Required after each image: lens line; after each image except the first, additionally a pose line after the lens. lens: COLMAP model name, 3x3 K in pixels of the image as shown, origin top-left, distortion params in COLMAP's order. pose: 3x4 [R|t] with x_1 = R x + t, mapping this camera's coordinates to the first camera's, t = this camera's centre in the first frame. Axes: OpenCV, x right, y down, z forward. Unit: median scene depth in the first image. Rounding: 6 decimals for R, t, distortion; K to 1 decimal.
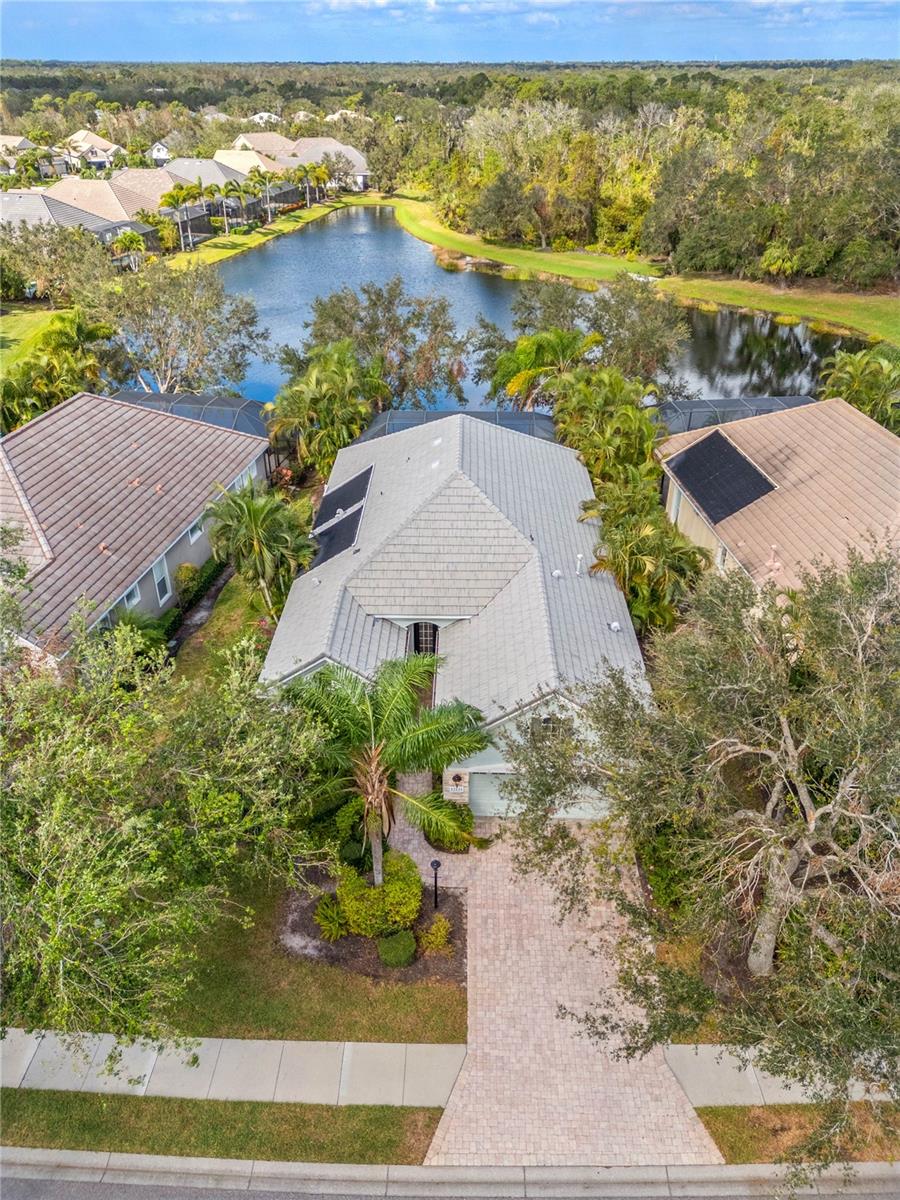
lens RADIAL K [[855.5, 0, 450.0], [0, 855.5, 600.0], [0, 0, 1]] dist [0.051370, -0.042032]
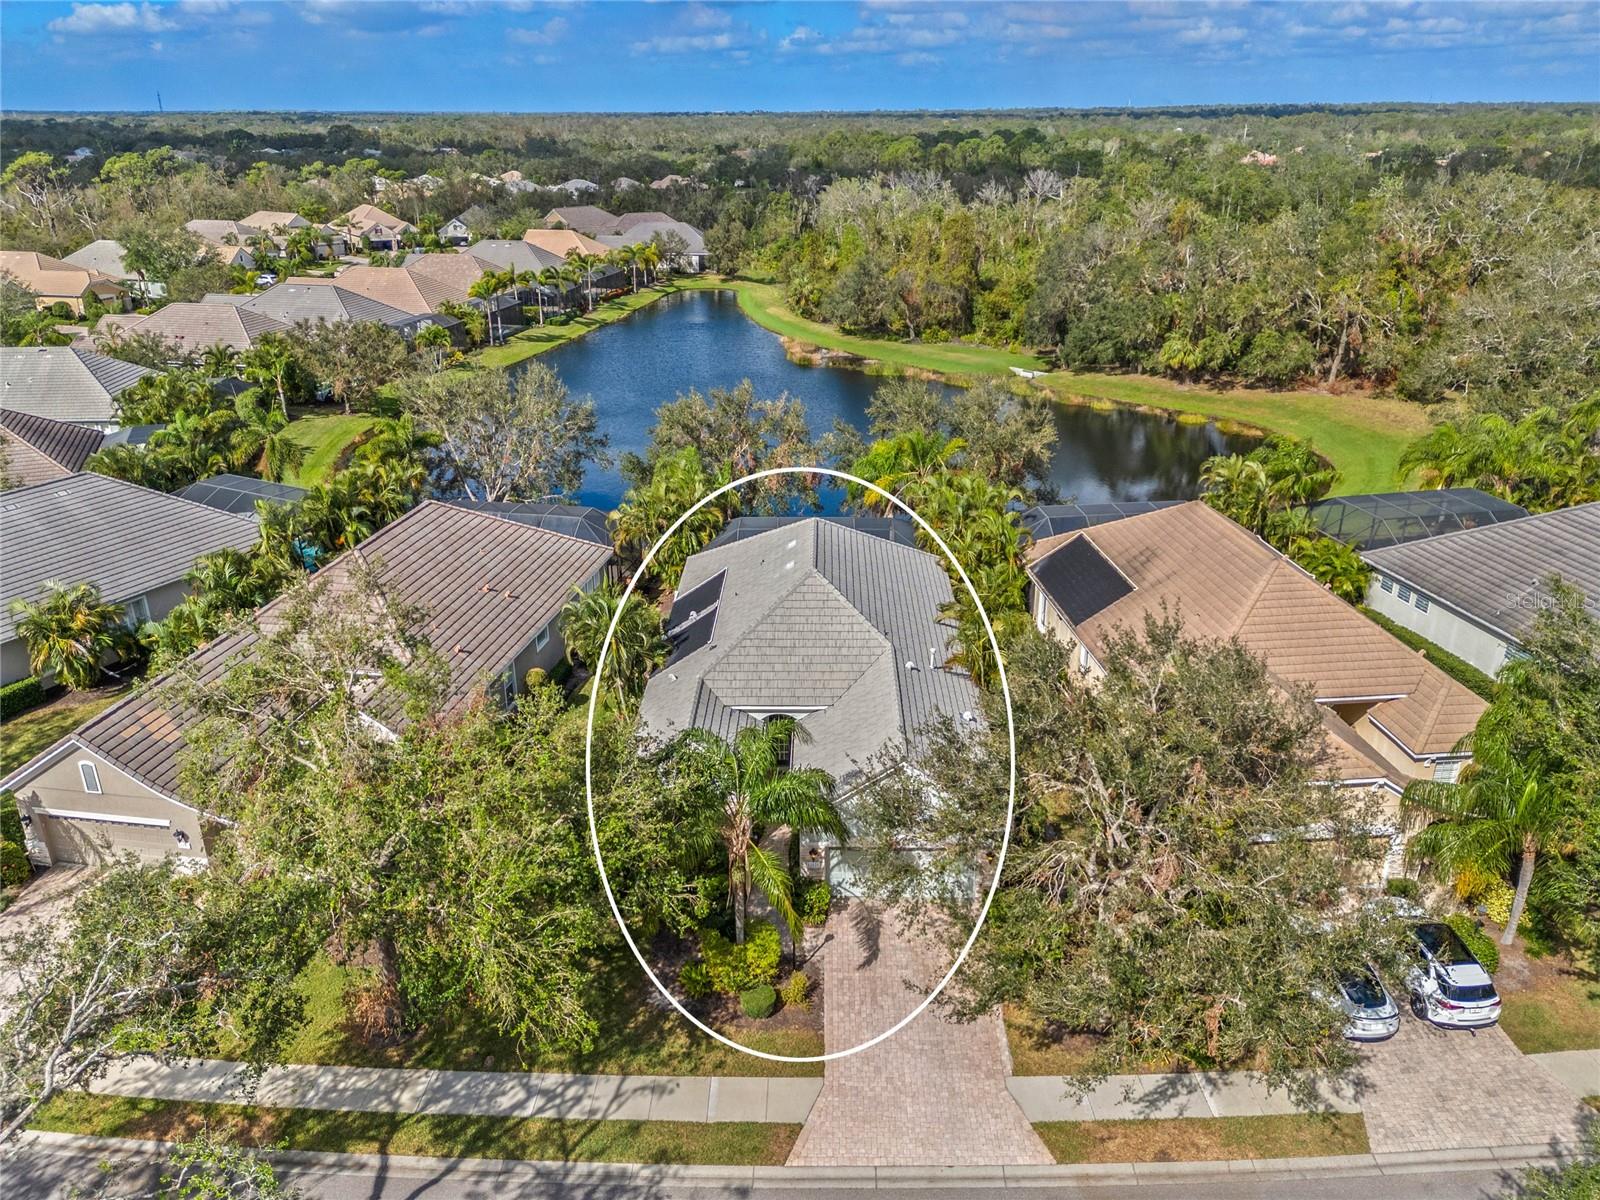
lens RADIAL K [[1140.7, 0, 800.0], [0, 1140.7, 600.0], [0, 0, 1]] dist [0.051370, -0.042032]
pose [[0.999976, -0.006017, -0.003499, -0.000363], [0.005403, 0.987954, -0.154653, 0.028295], [0.004388, 0.154630, 0.987963, -0.100873]]
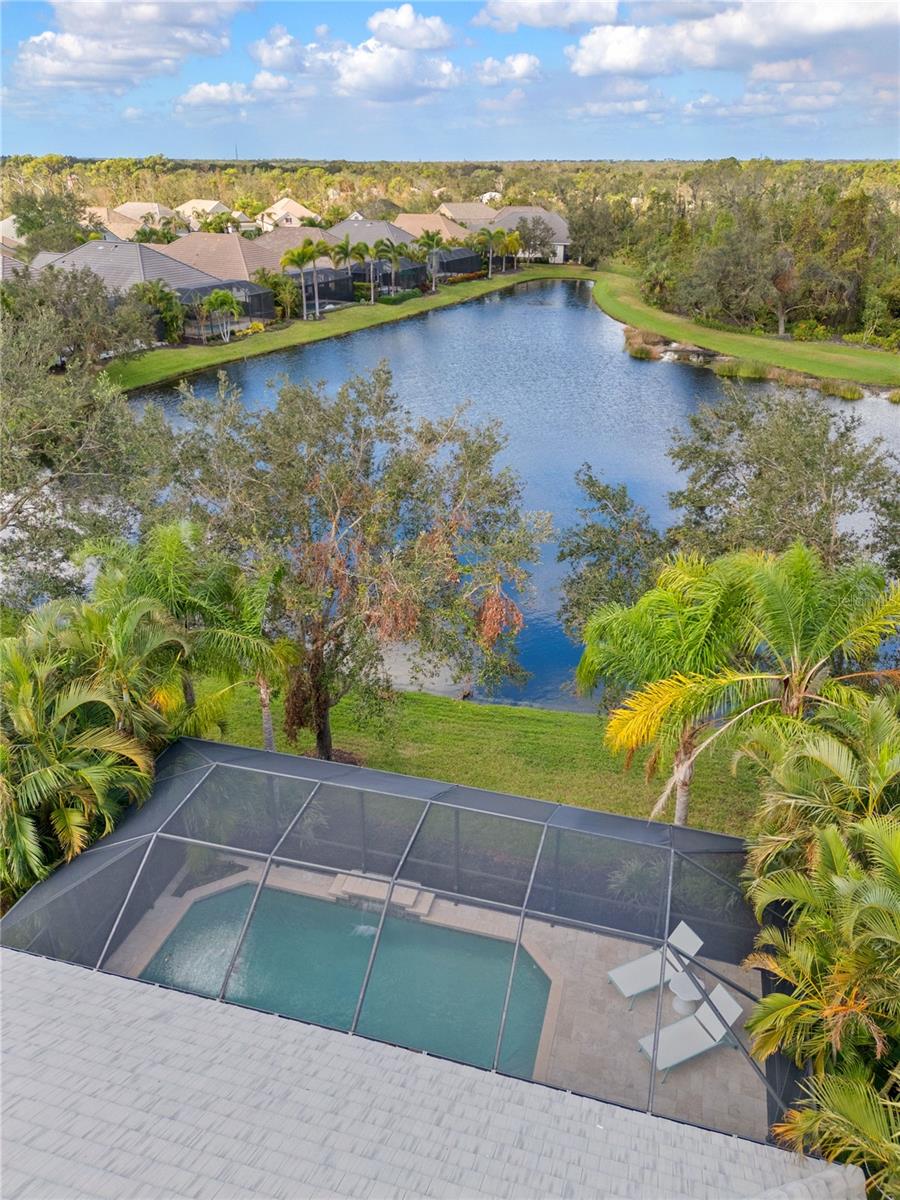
lens RADIAL K [[903.8, 0, 450.0], [0, 903.8, 600.0], [0, 0, 1]] dist [0.034319, -0.000035]
pose [[0.970957, 0.107788, -0.213597, 0.033052], [-0.128439, 0.988046, -0.085253, -0.111502], [0.201855, 0.110211, 0.973195, 0.285793]]
